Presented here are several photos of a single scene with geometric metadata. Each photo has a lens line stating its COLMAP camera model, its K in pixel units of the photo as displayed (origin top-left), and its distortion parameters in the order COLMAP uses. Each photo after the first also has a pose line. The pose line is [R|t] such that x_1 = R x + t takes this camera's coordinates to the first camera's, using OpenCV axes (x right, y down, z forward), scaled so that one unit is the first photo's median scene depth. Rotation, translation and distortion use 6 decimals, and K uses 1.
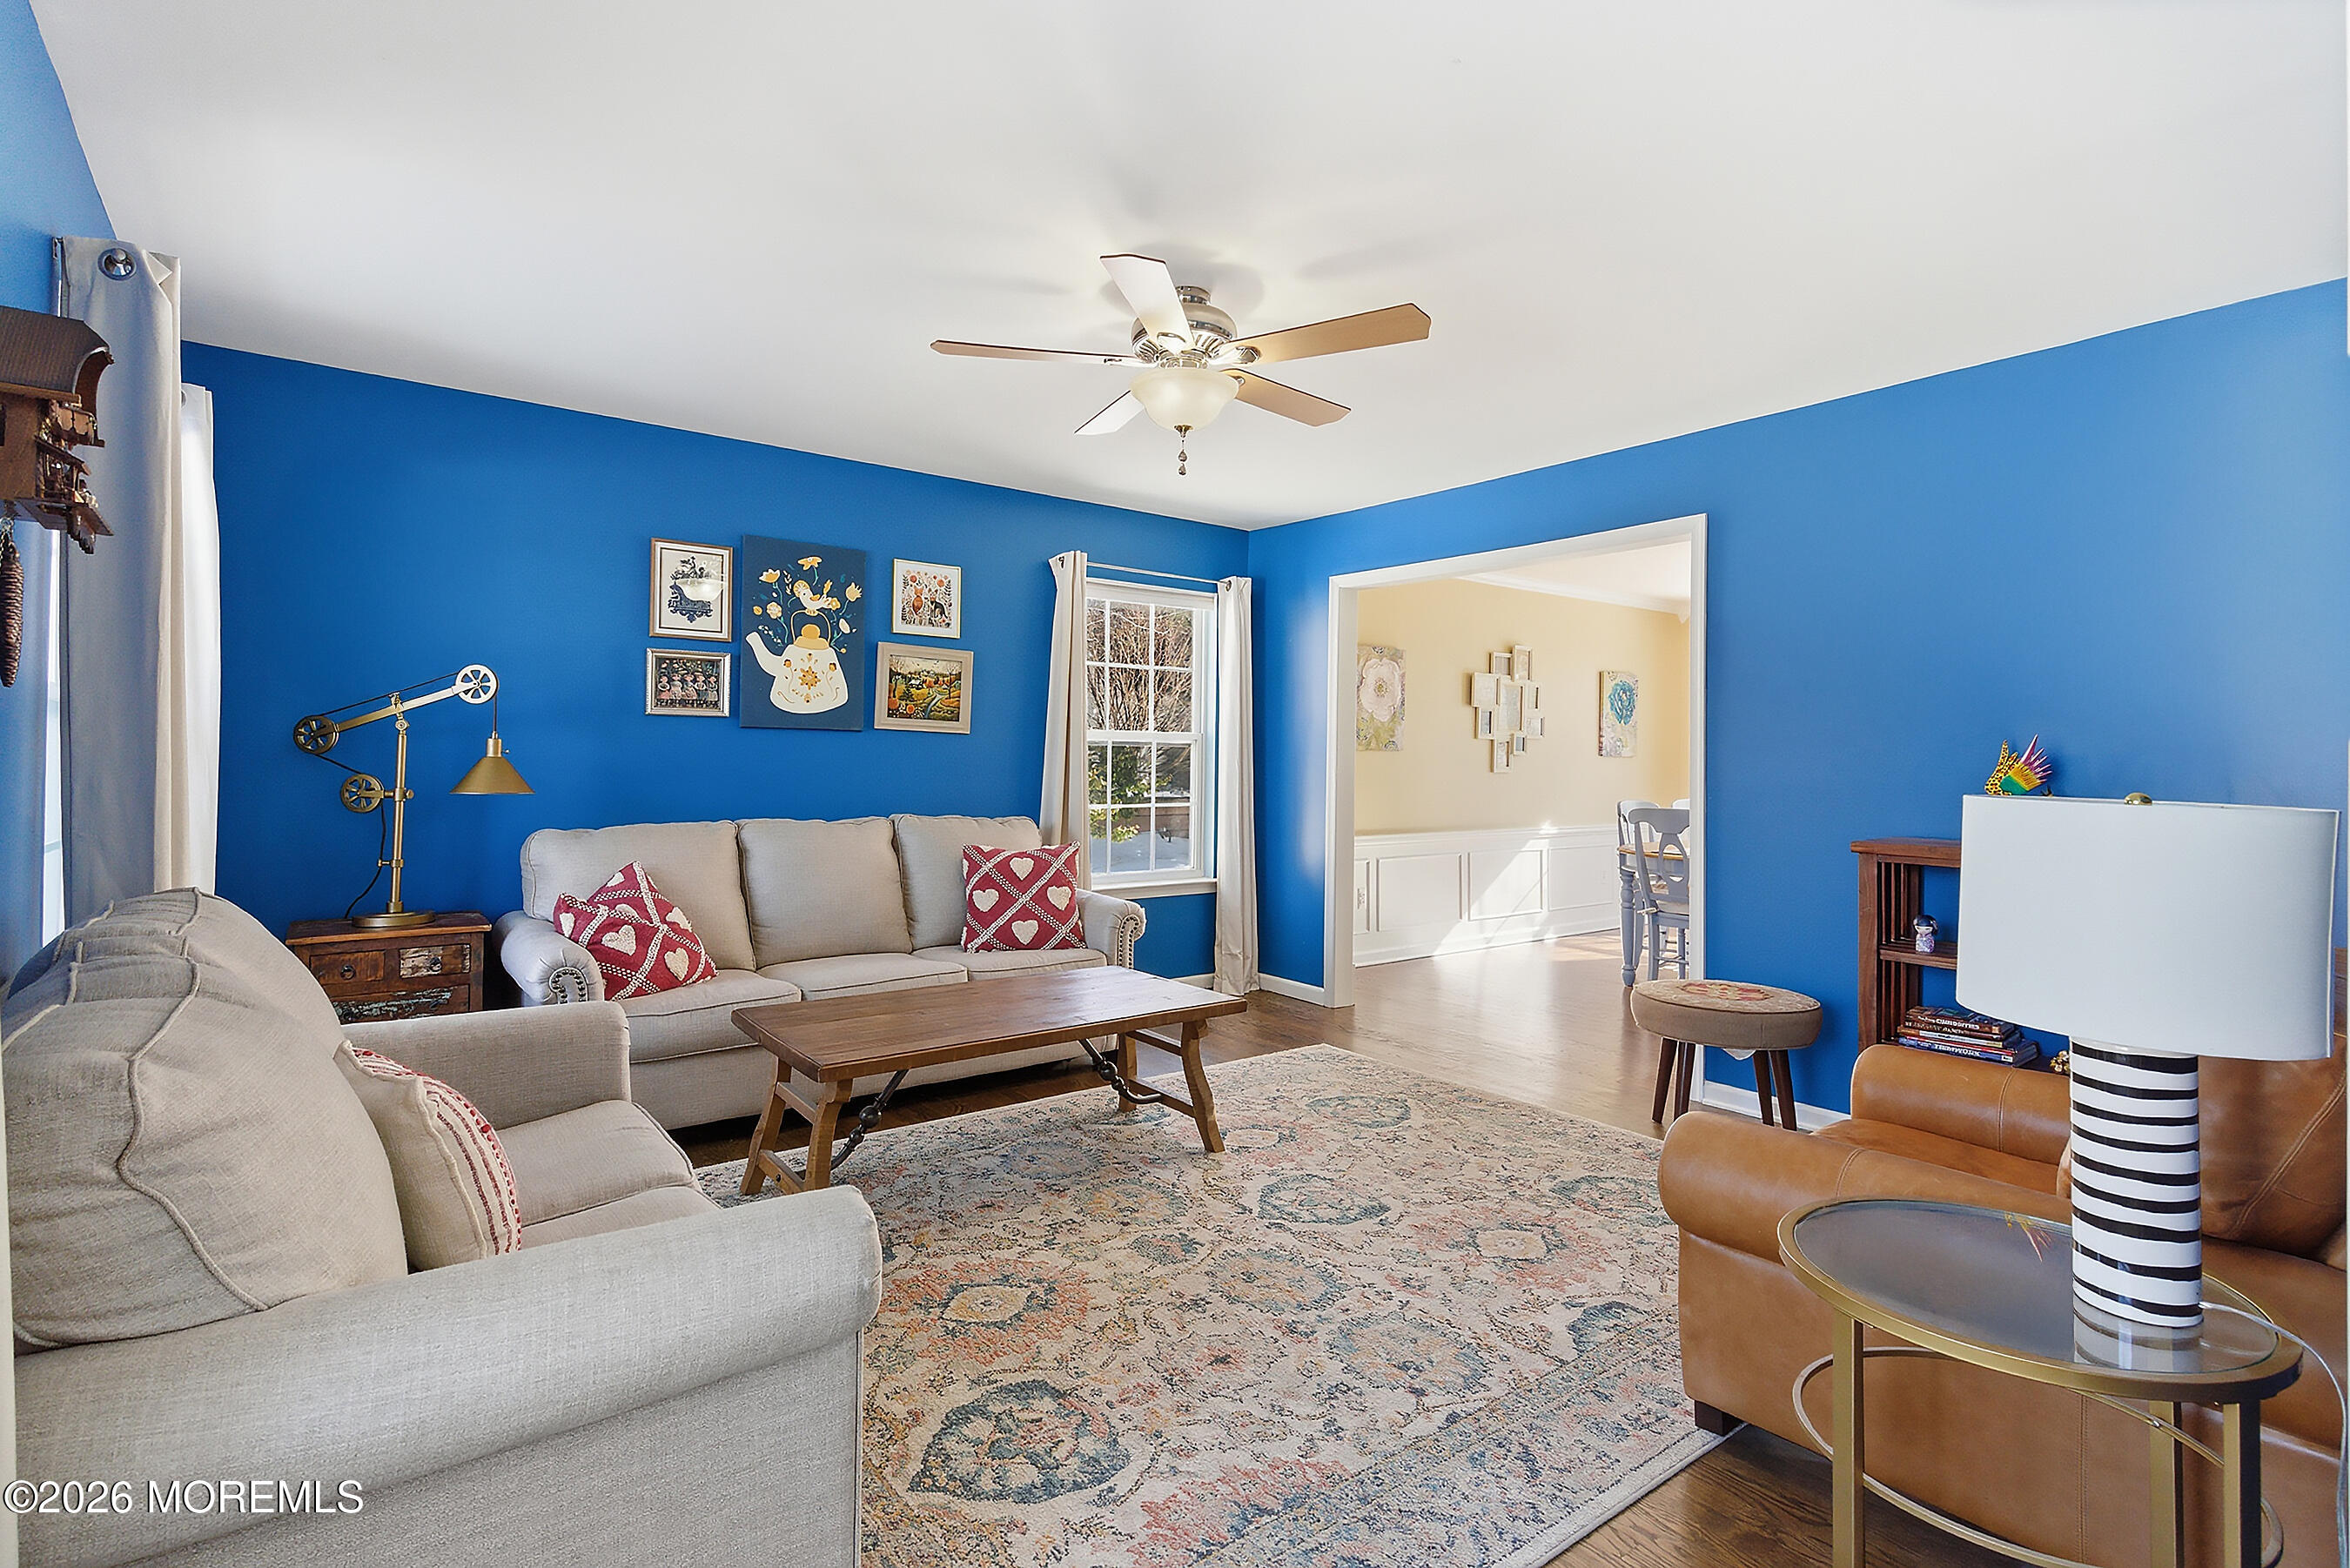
lens RADIAL K [[1073.7, 0, 1183.7], [0, 1073.7, 770.1], [0, 0, 1]] dist [0.008081, -0.001291]
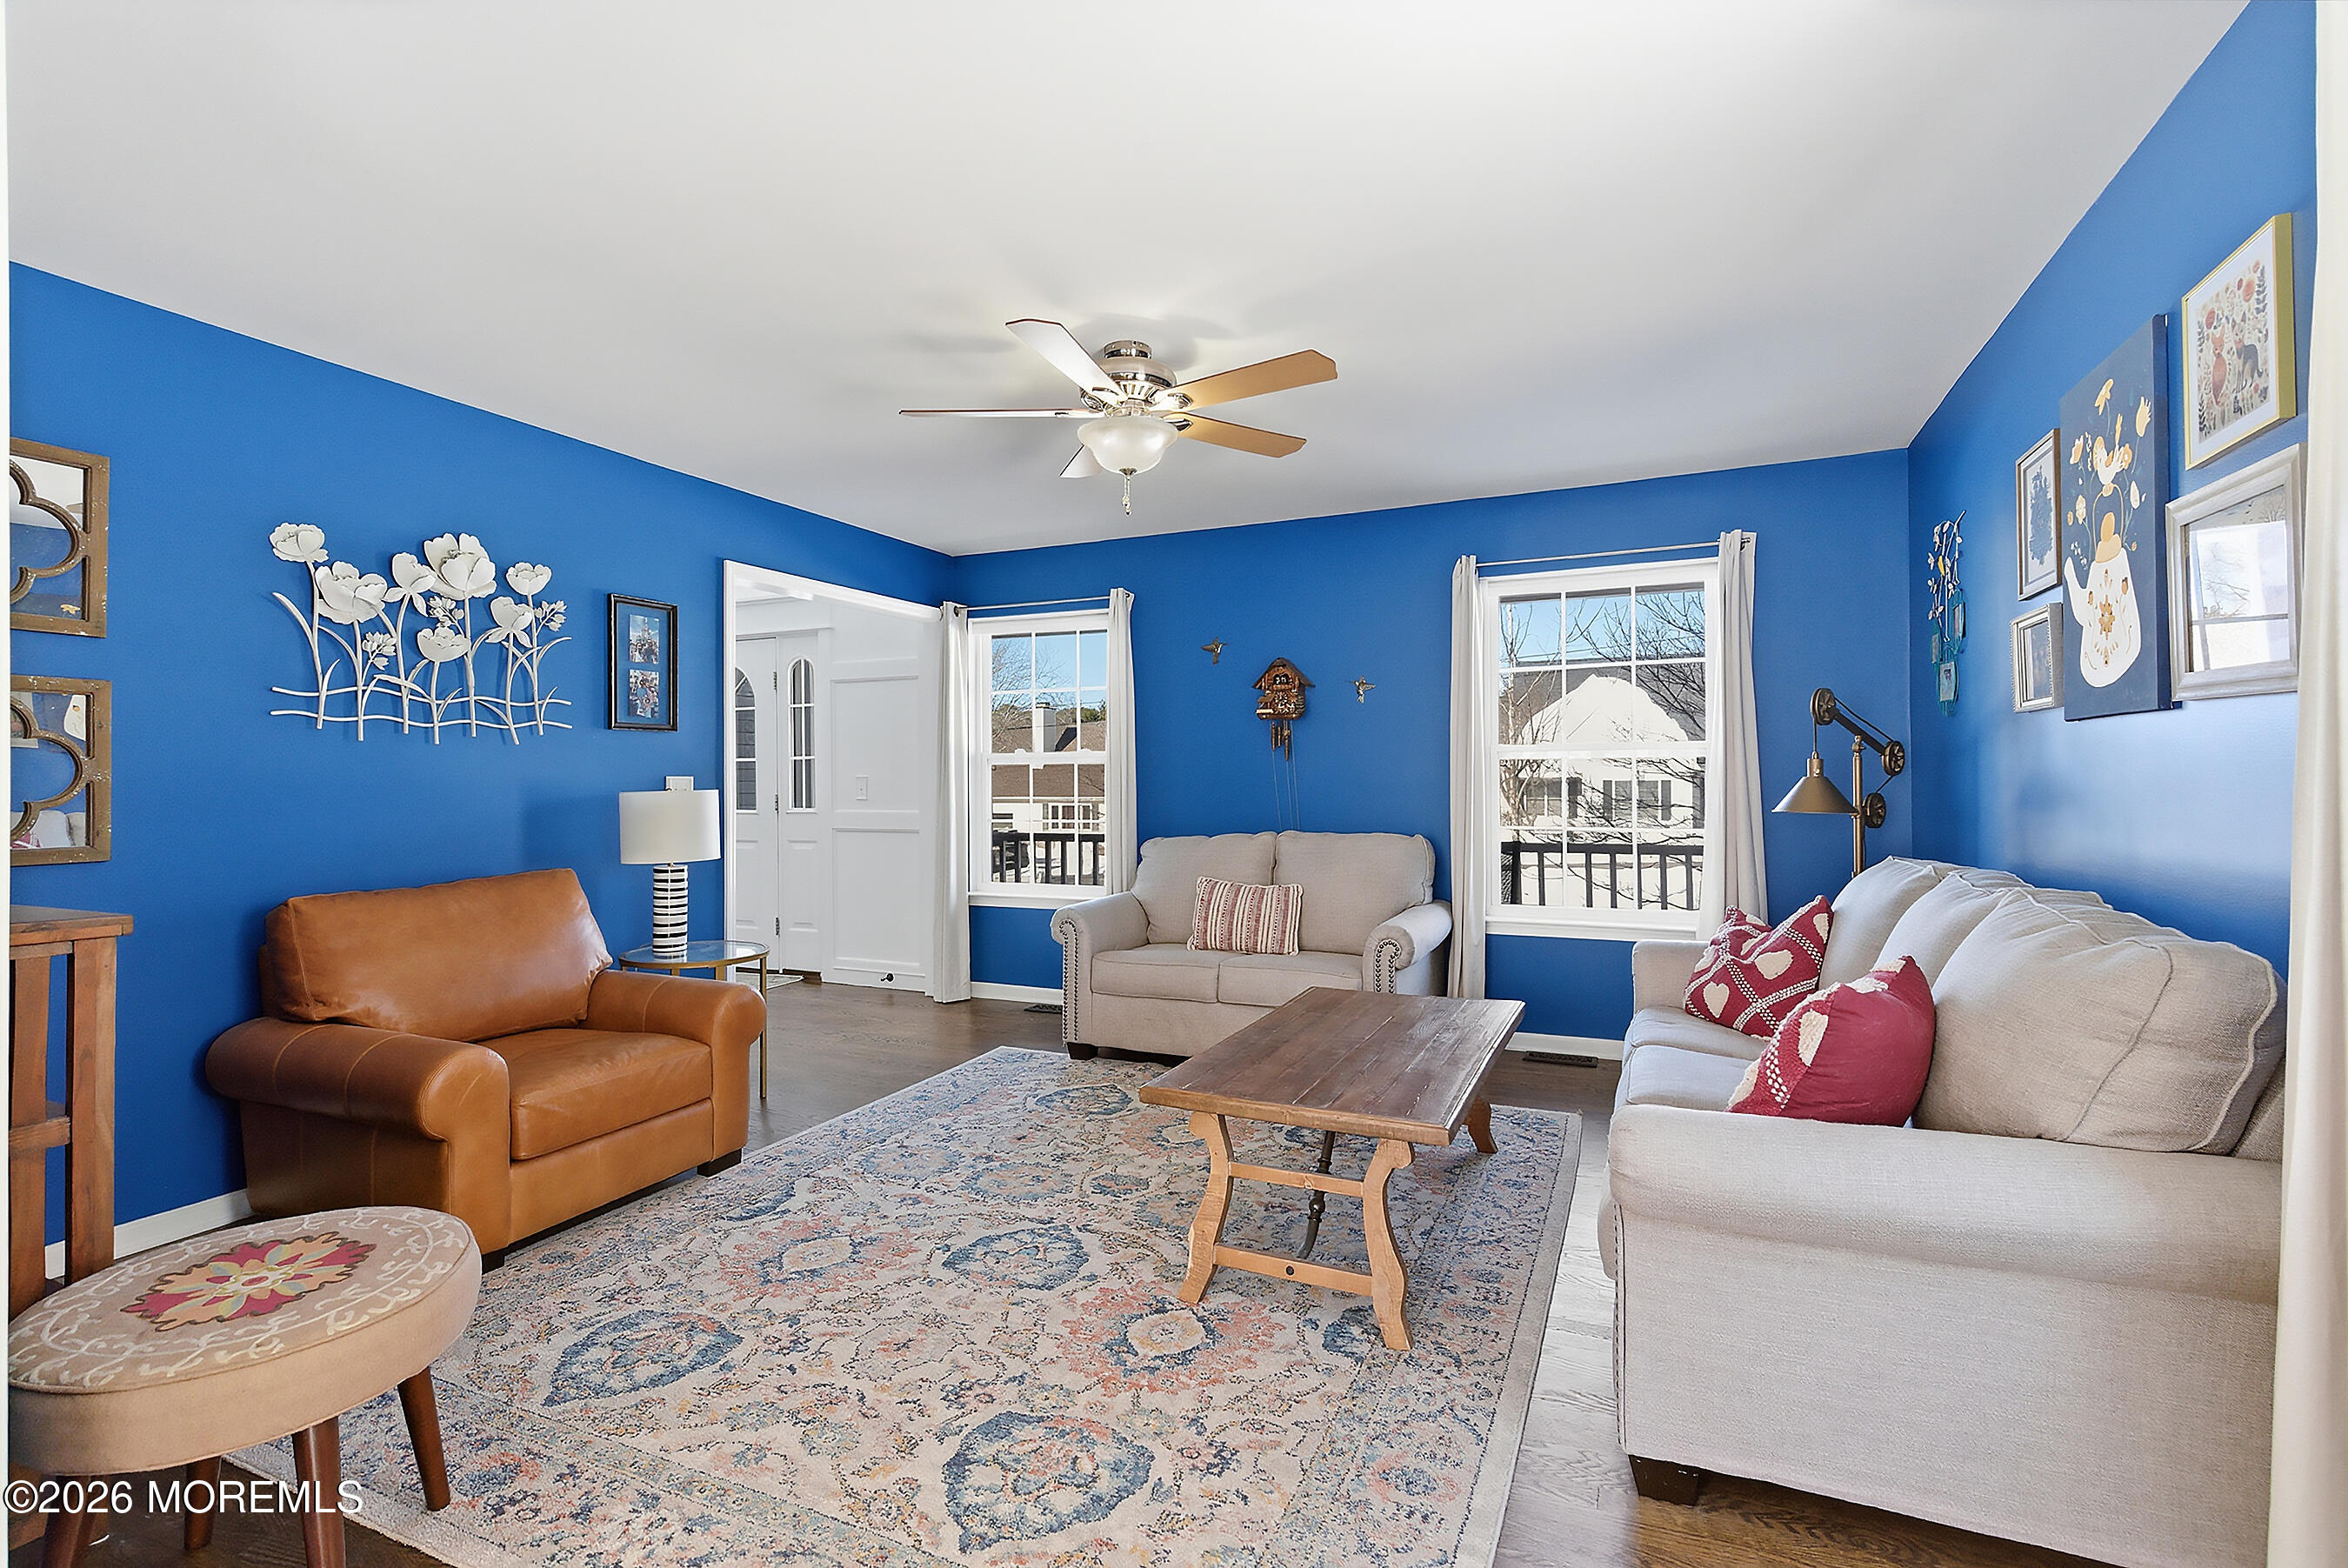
lens RADIAL K [[1072.9, 0, 1176.6], [0, 1072.9, 775.9], [0, 0, 1]] dist [0.008081, -0.001291]
pose [[-0.881445, -0.004908, -0.472261, 0.480070], [-0.005235, 0.999986, -0.000623, -0.010699], [0.472258, 0.001923, -0.881458, 2.023913]]
